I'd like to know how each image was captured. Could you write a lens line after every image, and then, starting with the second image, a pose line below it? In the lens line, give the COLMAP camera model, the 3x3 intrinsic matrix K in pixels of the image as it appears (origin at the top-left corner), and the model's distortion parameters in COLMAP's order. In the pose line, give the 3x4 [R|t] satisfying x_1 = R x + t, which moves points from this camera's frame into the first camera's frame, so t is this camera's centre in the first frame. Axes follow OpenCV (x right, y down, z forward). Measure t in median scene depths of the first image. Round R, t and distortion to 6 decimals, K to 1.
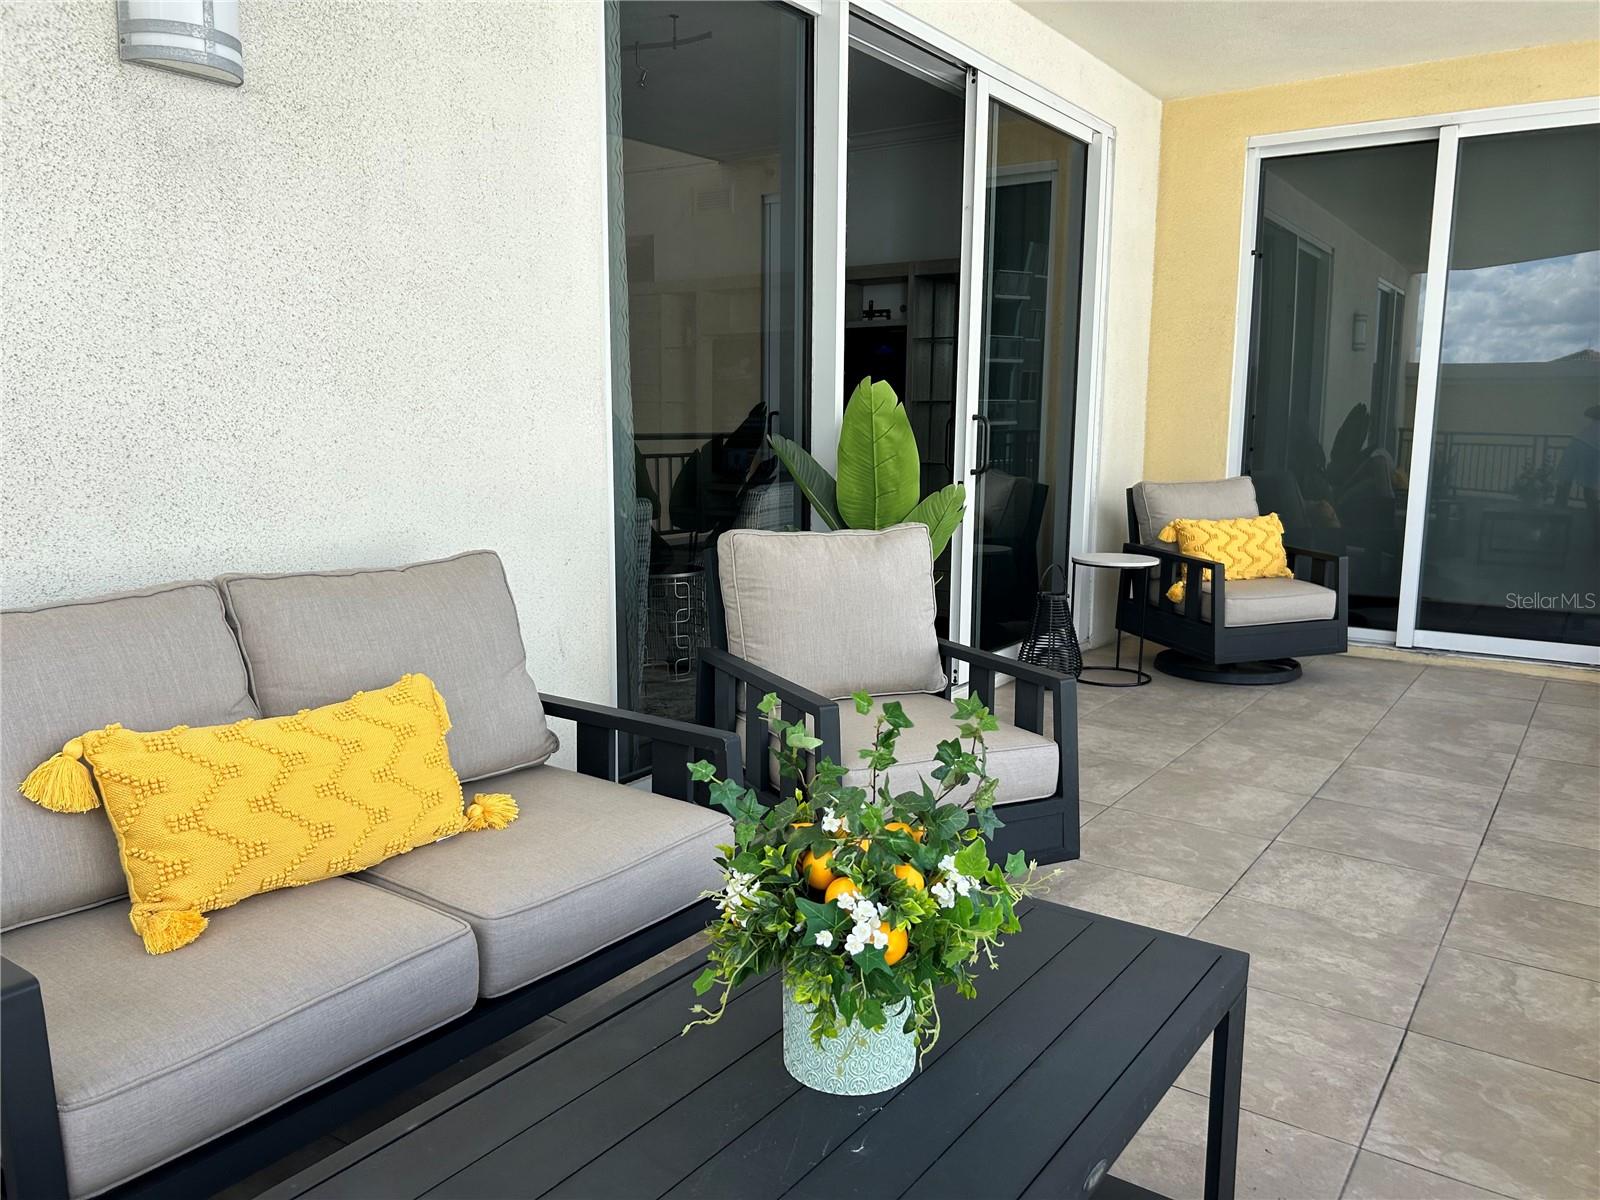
lens RADIAL K [[1191.5, 0, 800.0], [0, 1191.5, 600.0], [0, 0, 1]] dist [0.003197, 0.000310]
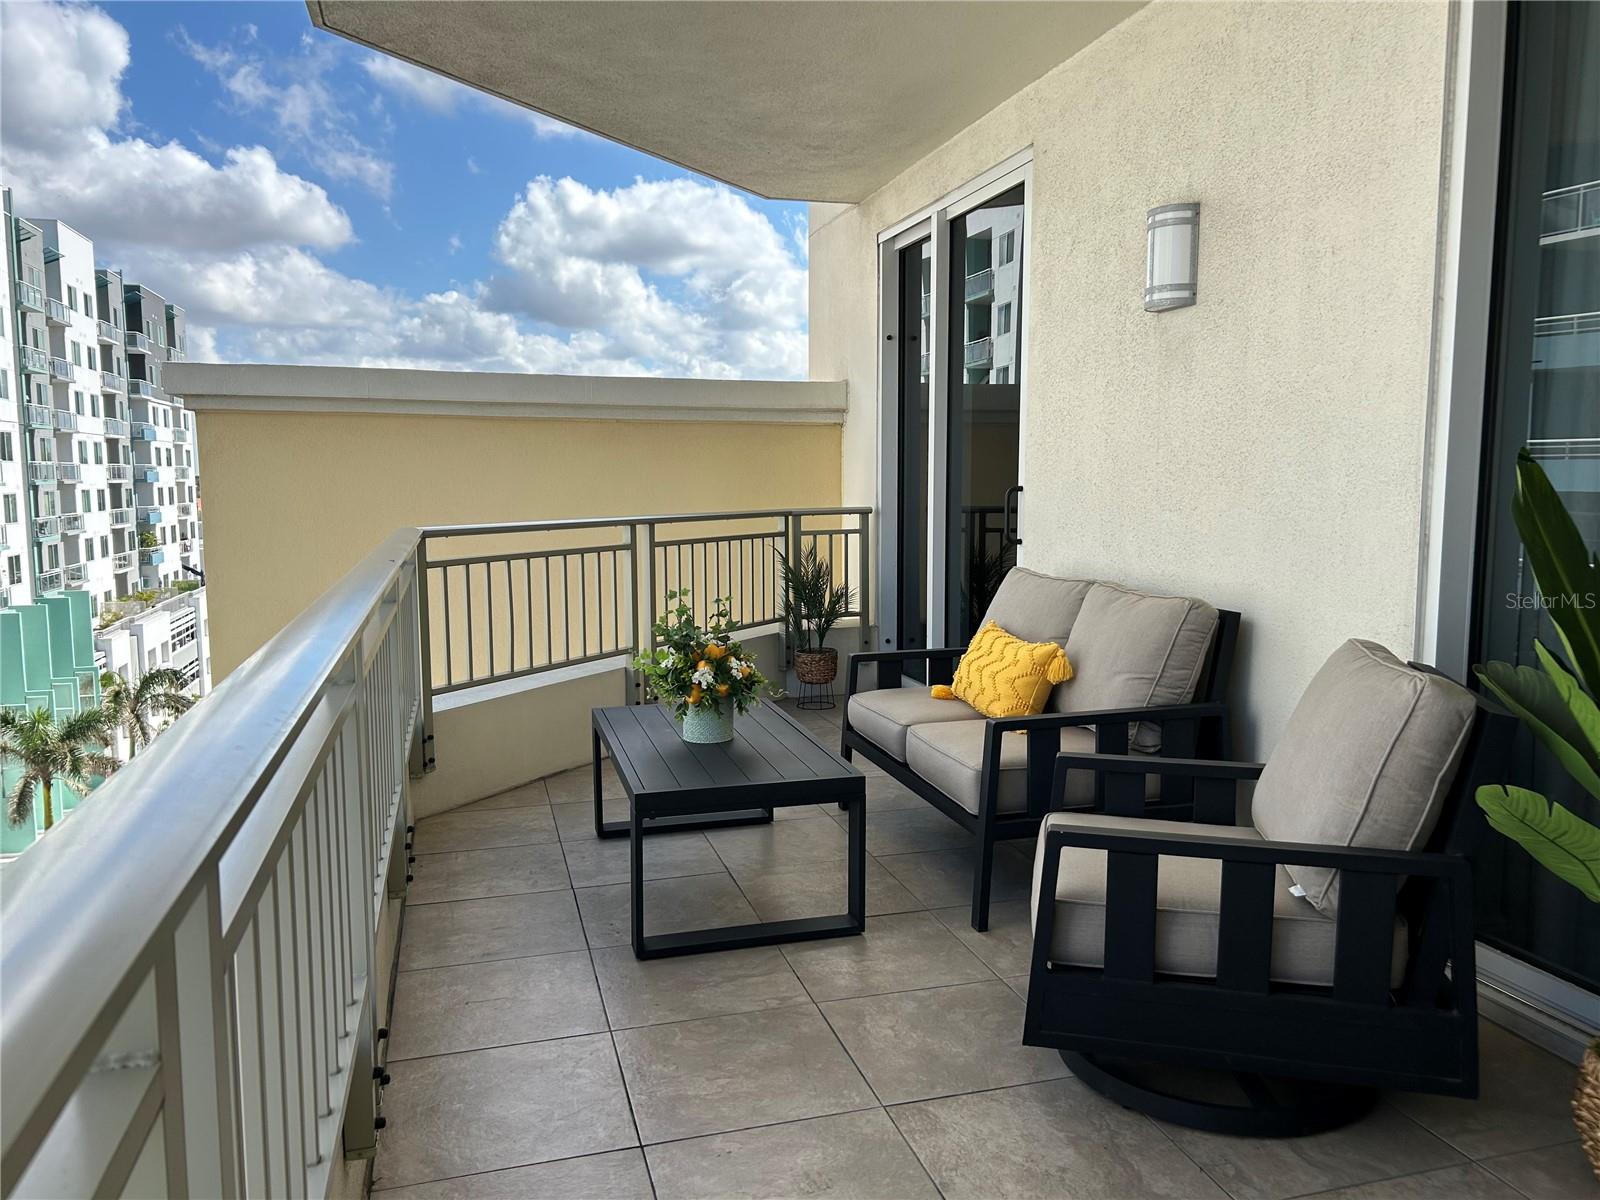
lens RADIAL K [[1191.5, 0, 800.0], [0, 1191.5, 600.0], [0, 0, 1]] dist [0.003197, 0.000310]
pose [[-0.631770, 0.070531, -0.771940, 1.121620], [-0.127355, 0.972875, 0.193120, -0.257602], [0.764622, 0.220318, -0.605651, 1.564697]]
